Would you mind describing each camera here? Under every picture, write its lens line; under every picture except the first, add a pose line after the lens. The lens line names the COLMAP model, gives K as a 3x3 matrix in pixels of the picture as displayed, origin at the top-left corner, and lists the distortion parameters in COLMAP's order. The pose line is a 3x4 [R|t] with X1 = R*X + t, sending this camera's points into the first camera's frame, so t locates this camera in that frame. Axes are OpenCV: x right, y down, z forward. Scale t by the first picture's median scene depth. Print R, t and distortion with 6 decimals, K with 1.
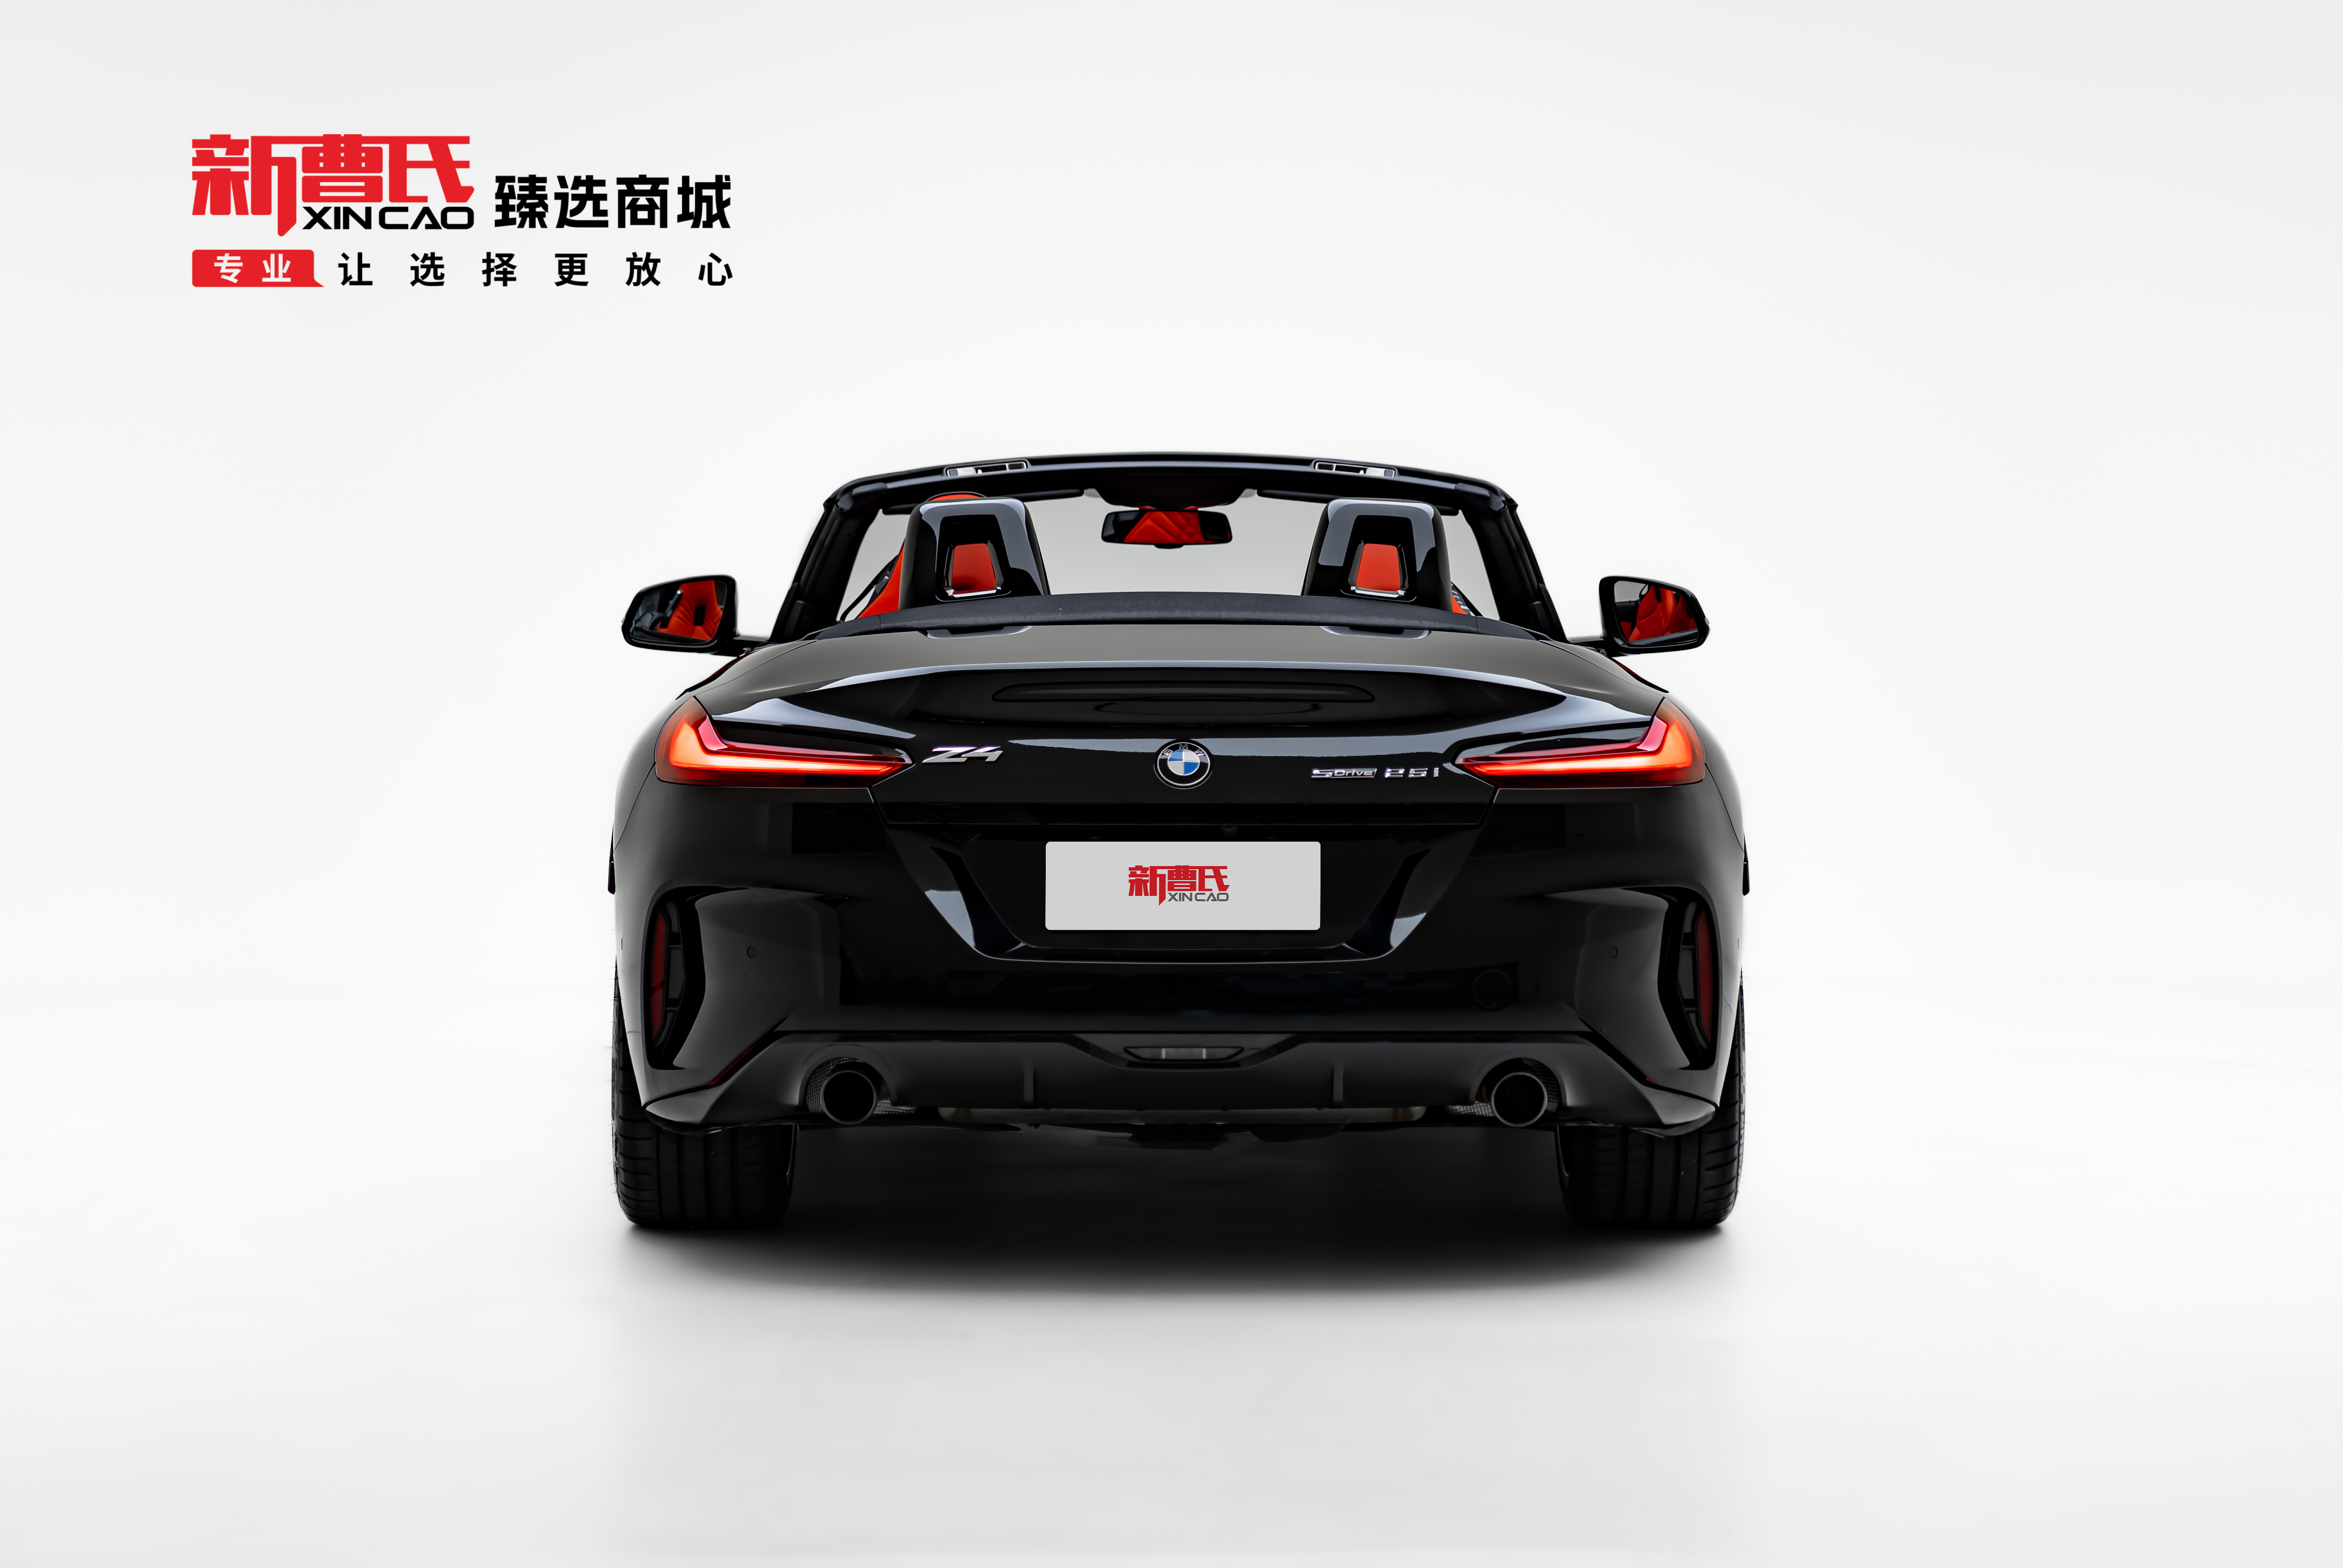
lens RADIAL K [[7169.5, 0, 1171.5], [0, 7169.5, 784.0], [0, 0, 1]] dist [-0.061829, -0.051871]
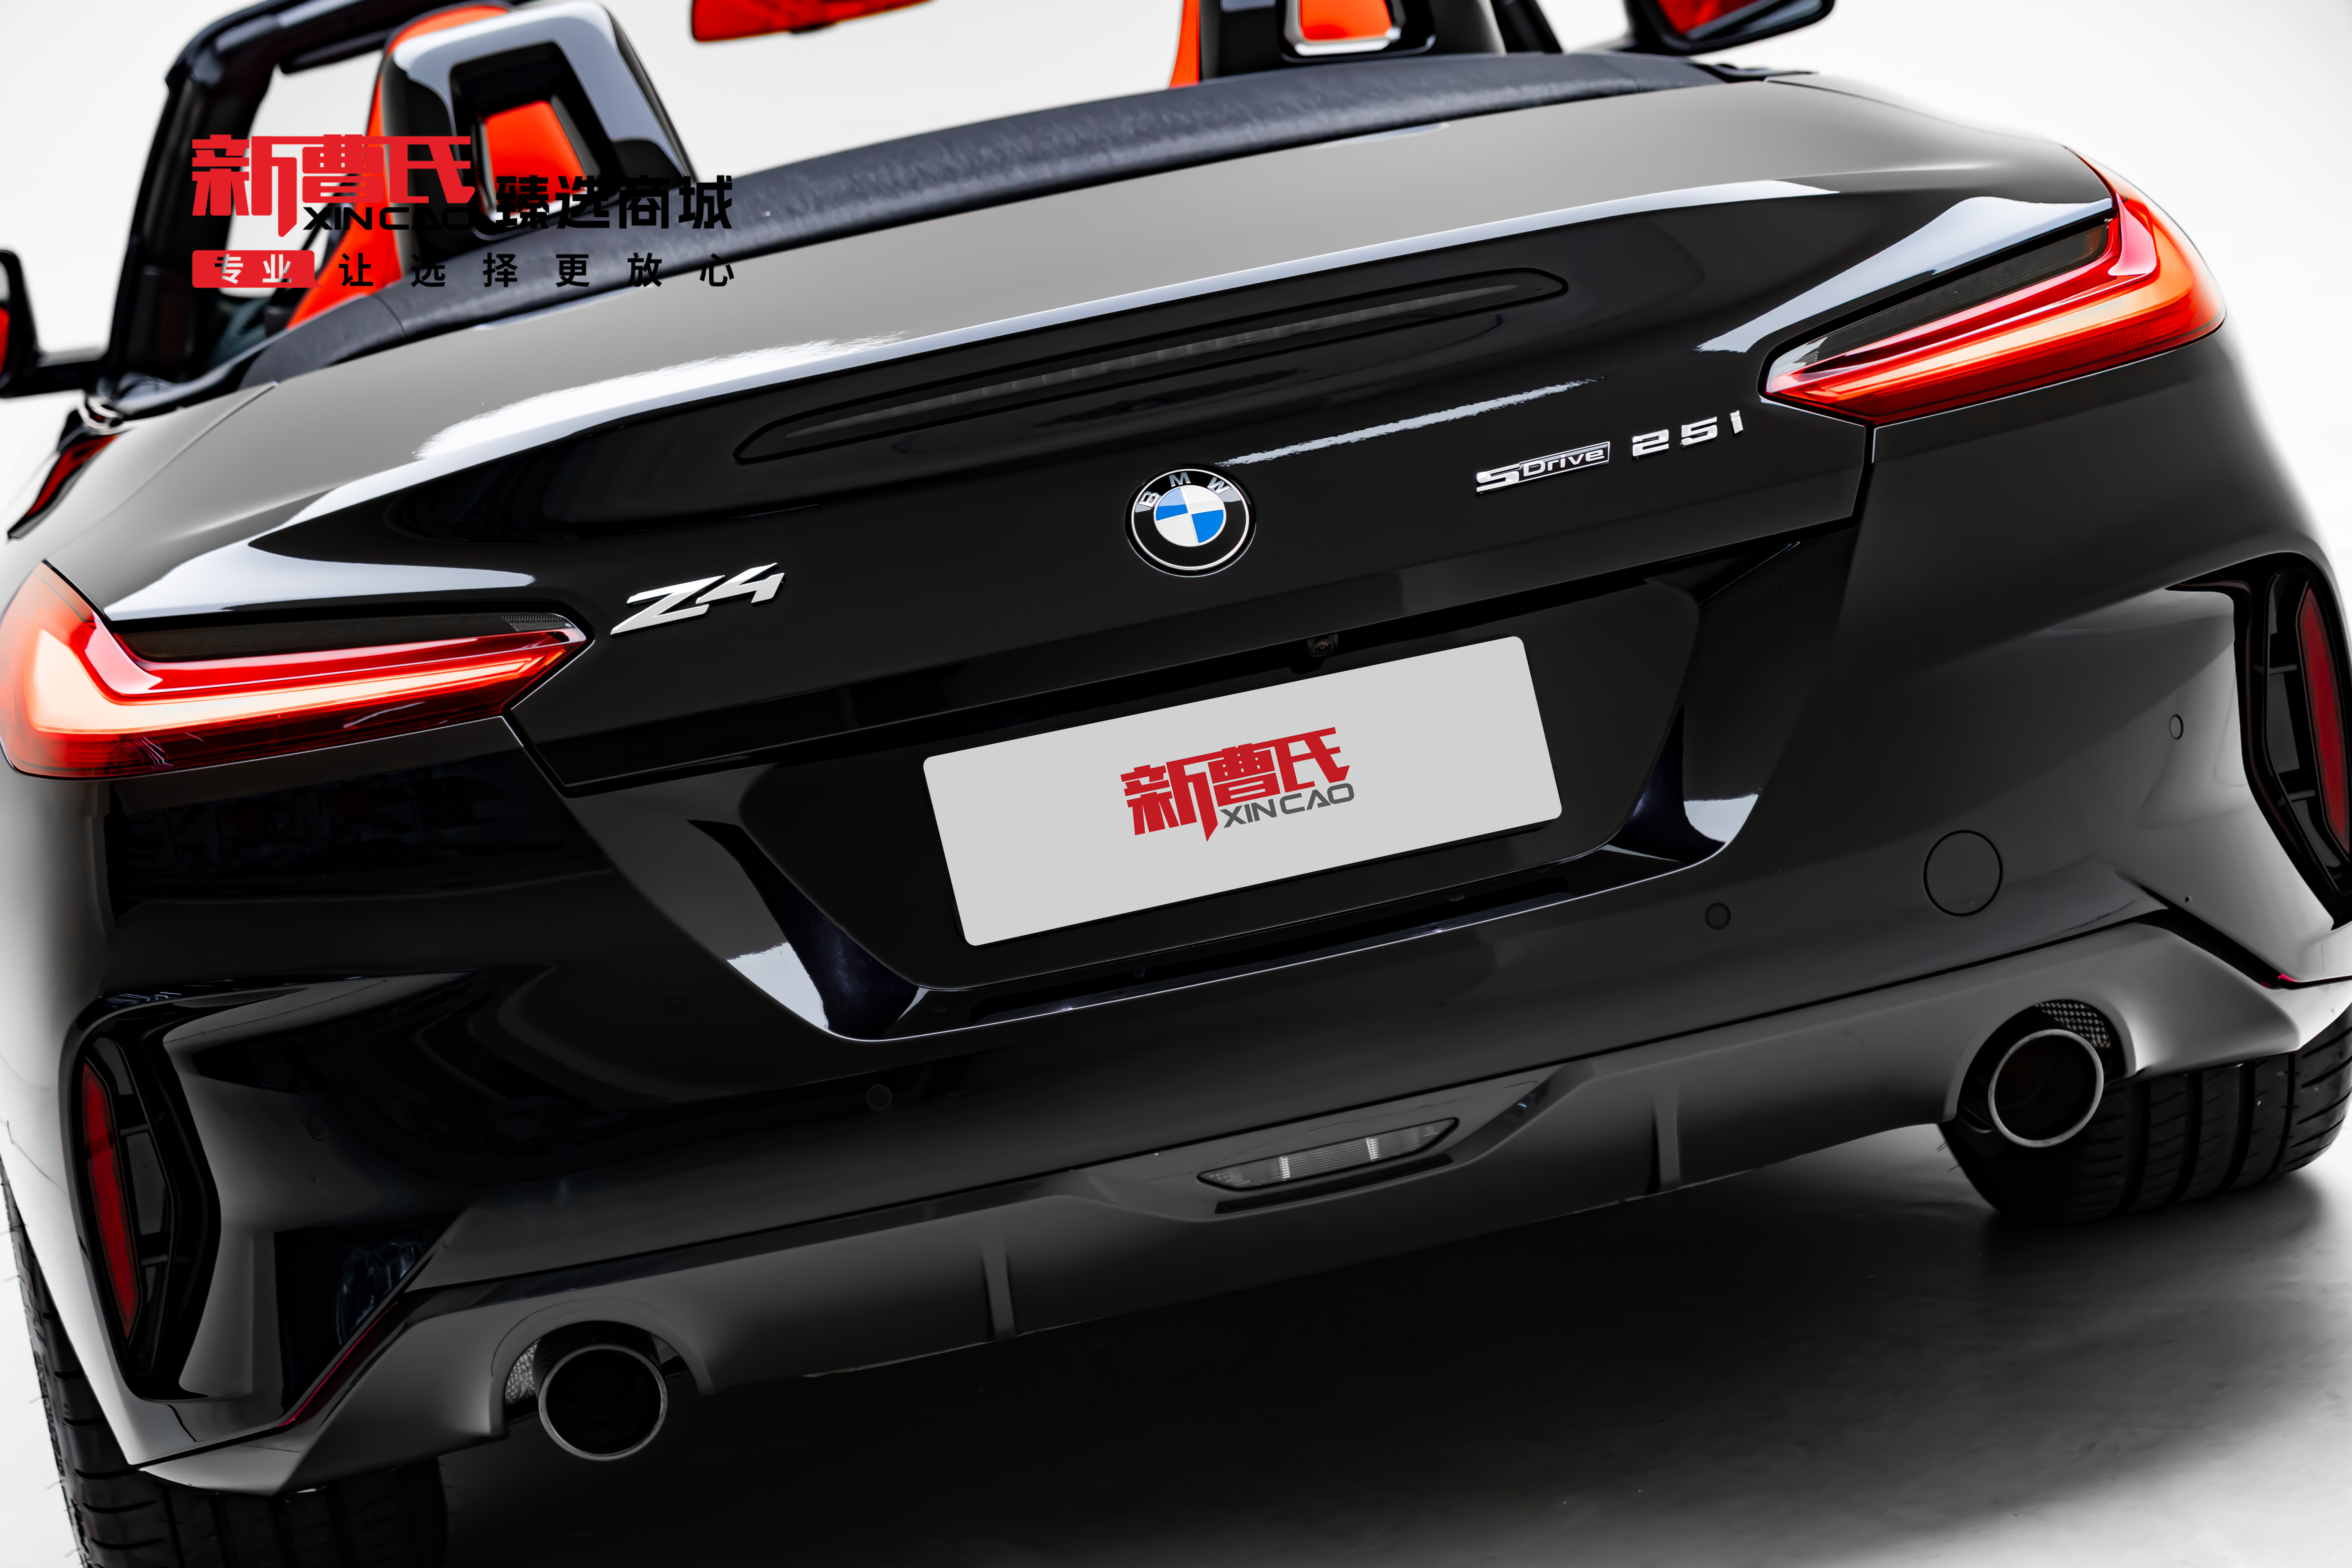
lens RADIAL K [[6813.1, 0, 1176.0], [0, 6813.1, 784.0], [0, 0, 1]] dist [0.075101, -0.481639]
pose [[0.970866, -0.208453, 0.118182, -0.052521], [0.195989, 0.974543, 0.108875, -0.032907], [-0.137869, -0.082541, 0.987005, 0.579631]]
